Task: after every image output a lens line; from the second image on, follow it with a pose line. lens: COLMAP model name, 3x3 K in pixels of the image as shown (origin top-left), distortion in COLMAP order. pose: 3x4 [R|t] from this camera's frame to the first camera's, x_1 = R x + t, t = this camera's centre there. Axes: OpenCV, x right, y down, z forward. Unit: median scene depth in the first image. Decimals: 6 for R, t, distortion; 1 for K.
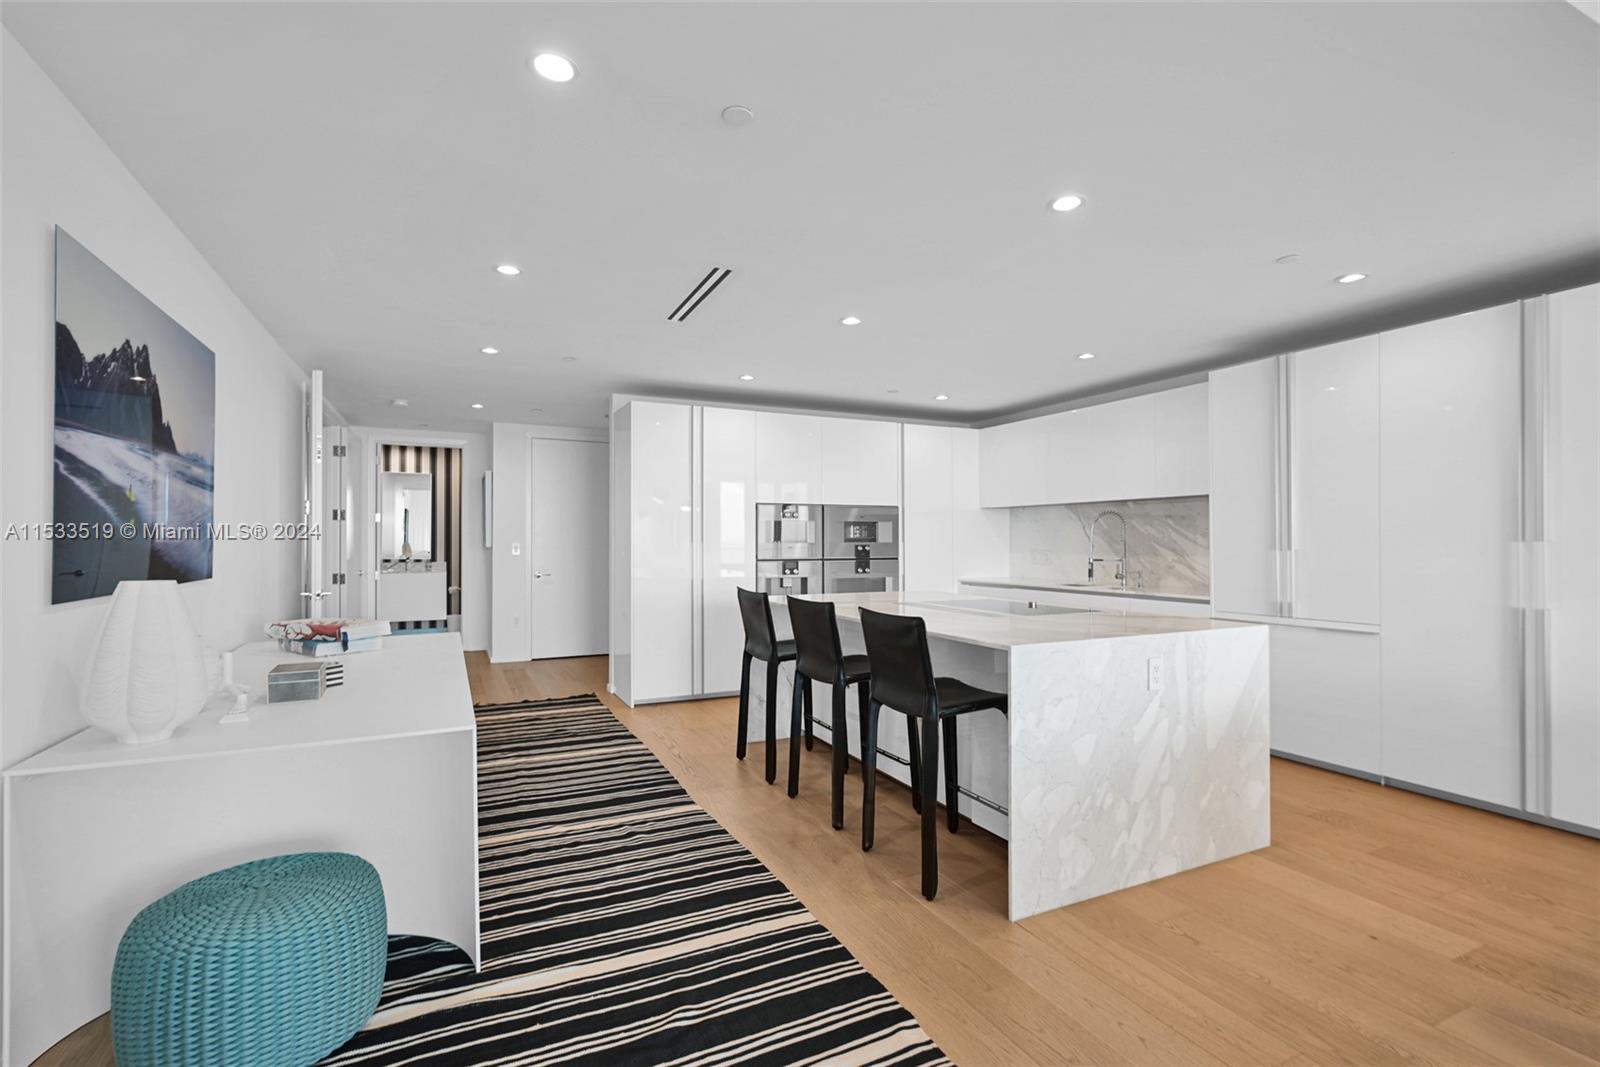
lens RADIAL K [[637.1, 0, 980.0], [0, 637.1, 535.4], [0, 0, 1]] dist [-0.008950, -0.000399]
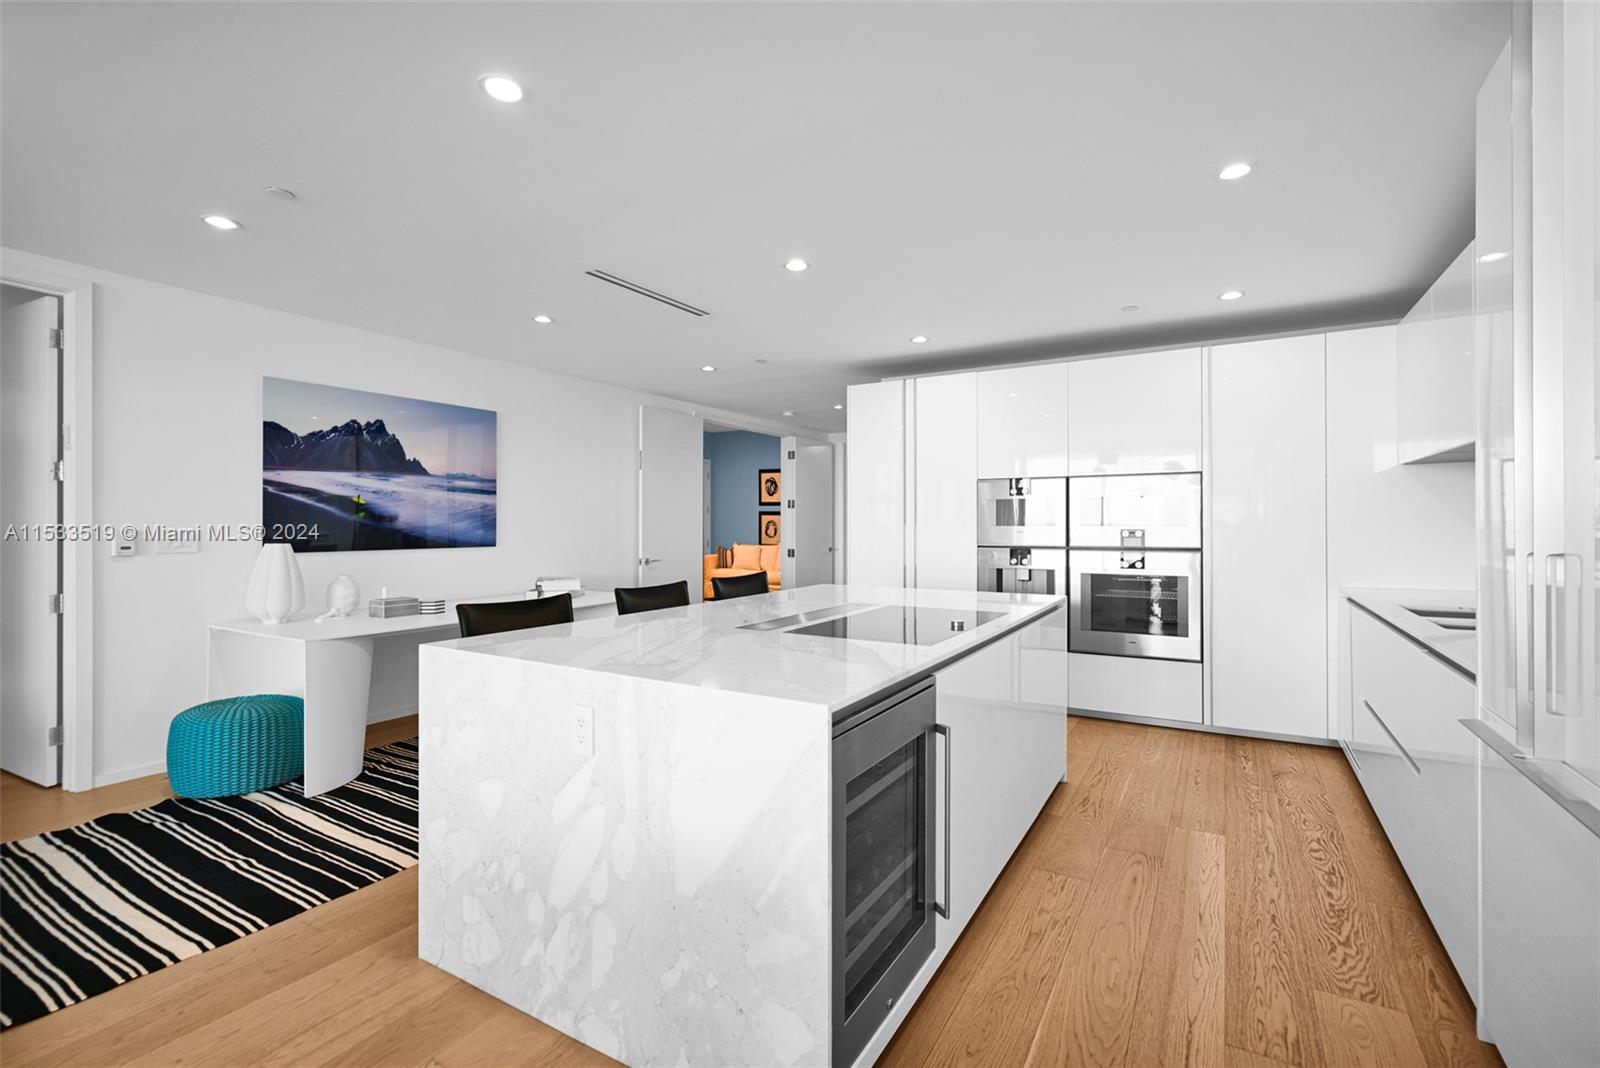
lens RADIAL K [[734.2, 0, 799.4], [0, 734.2, 522.7], [0, 0, 1]] dist [-0.003887, -0.000424]
pose [[0.527735, 0.000108, -0.849409, 1.052804], [0.007051, 0.999965, 0.004508, 0.003053], [0.849380, -0.008368, 0.527716, 0.807621]]
